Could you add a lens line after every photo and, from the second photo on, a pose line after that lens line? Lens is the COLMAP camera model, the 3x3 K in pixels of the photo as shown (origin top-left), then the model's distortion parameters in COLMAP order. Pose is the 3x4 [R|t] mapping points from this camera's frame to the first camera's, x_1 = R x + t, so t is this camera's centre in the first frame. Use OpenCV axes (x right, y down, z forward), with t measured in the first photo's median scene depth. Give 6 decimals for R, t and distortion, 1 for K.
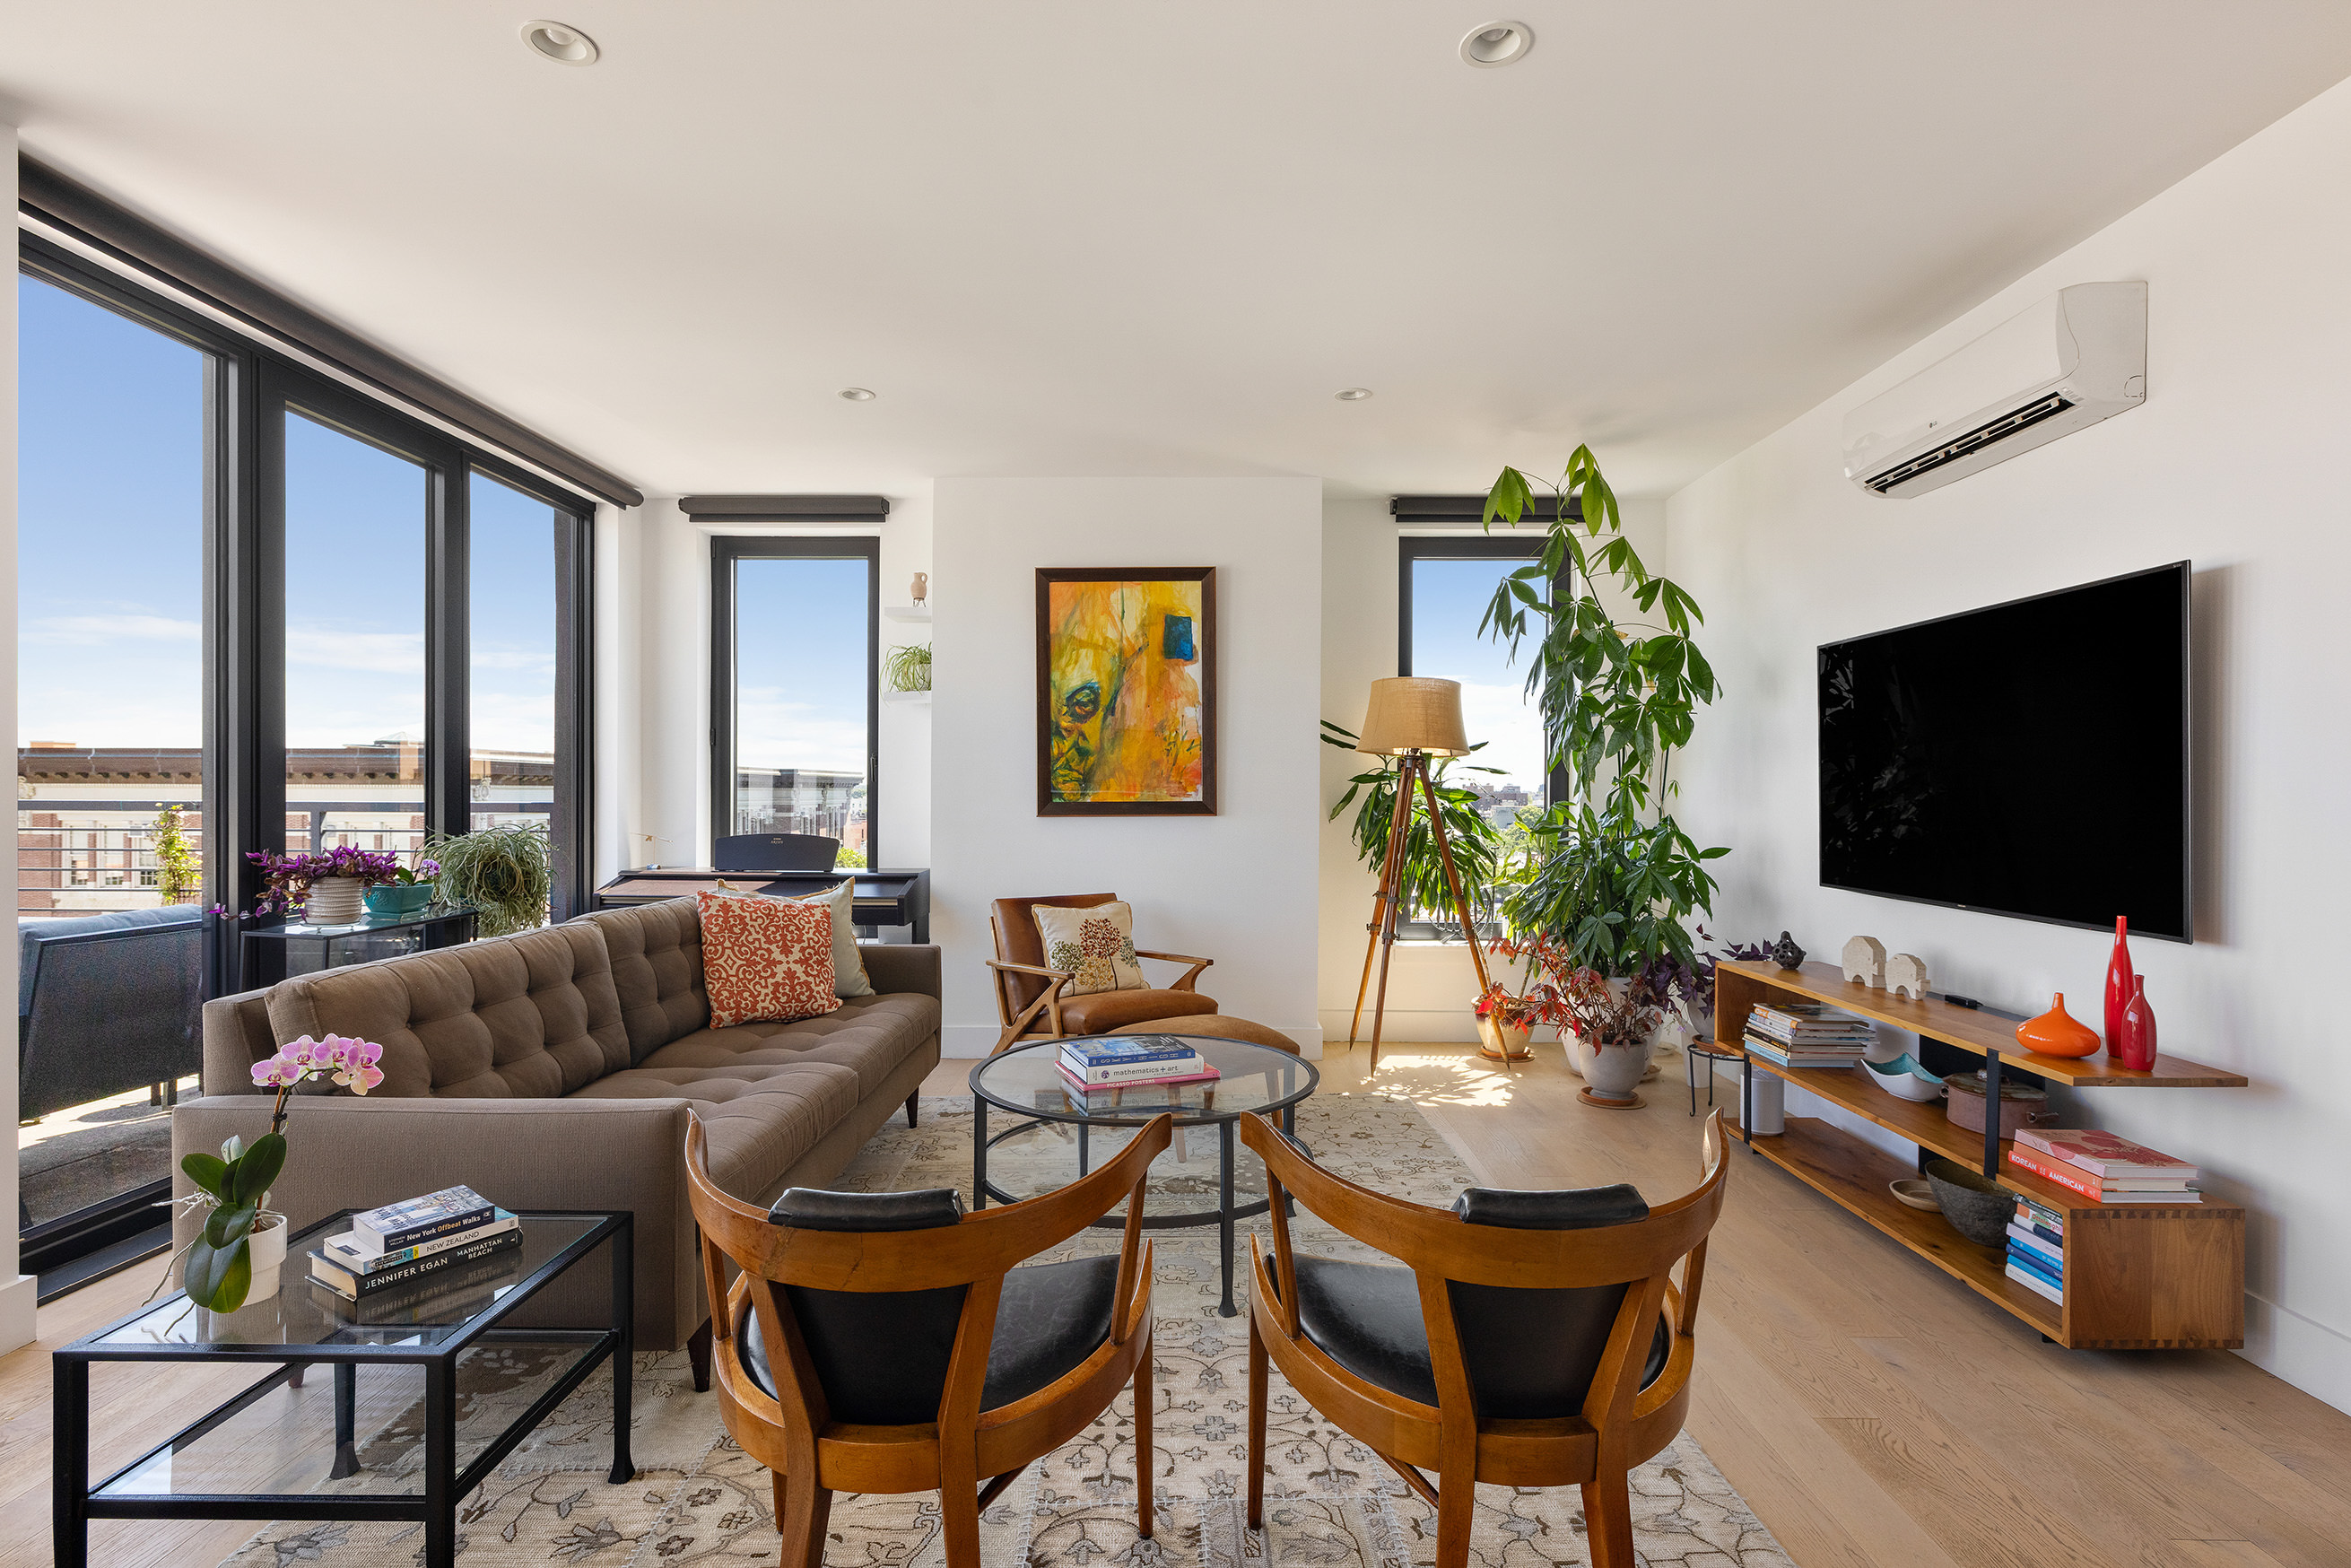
lens RADIAL K [[1114.8, 0, 1181.5], [0, 1114.8, 798.5], [0, 0, 1]] dist [0.003536, 0.000291]
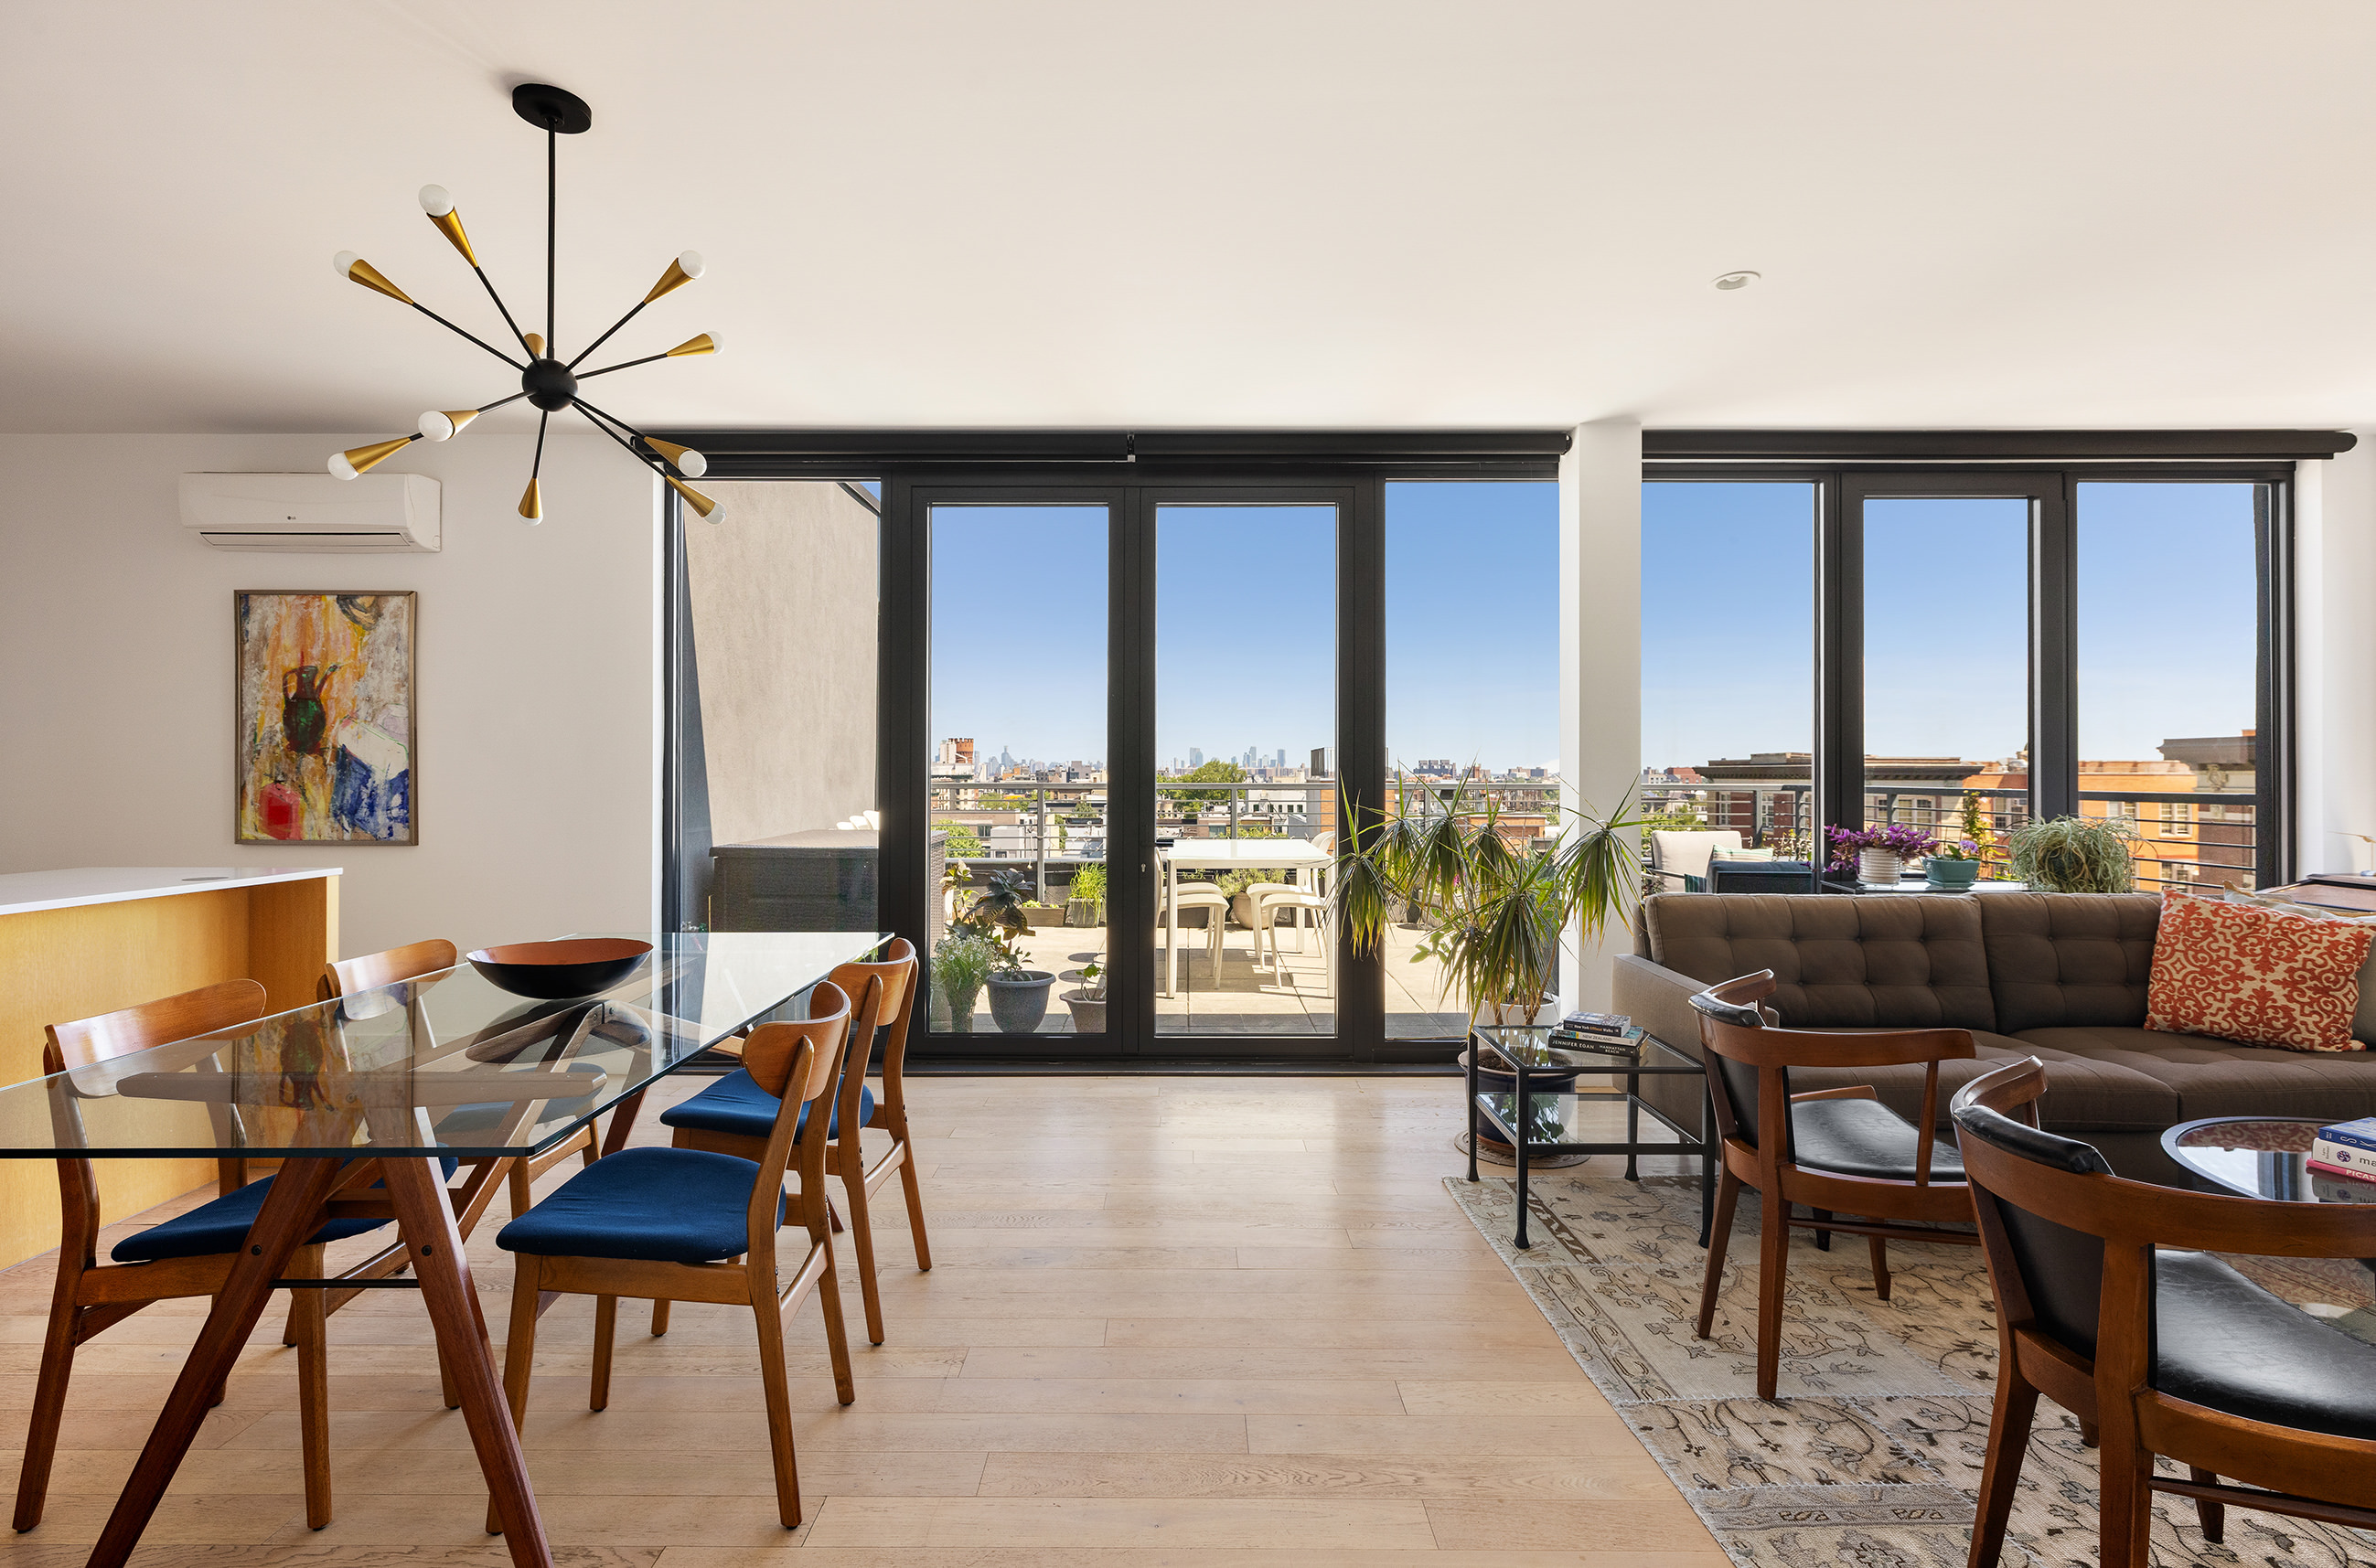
lens RADIAL K [[1139.6, 0, 1193.8], [0, 1139.6, 776.6], [0, 0, 1]] dist [-0.001288, 0.000054]
pose [[0.029430, -0.001452, -0.999566, 0.519803], [-0.006268, 0.999979, -0.001638, -0.006297], [0.999547, 0.006313, 0.029420, 0.136040]]
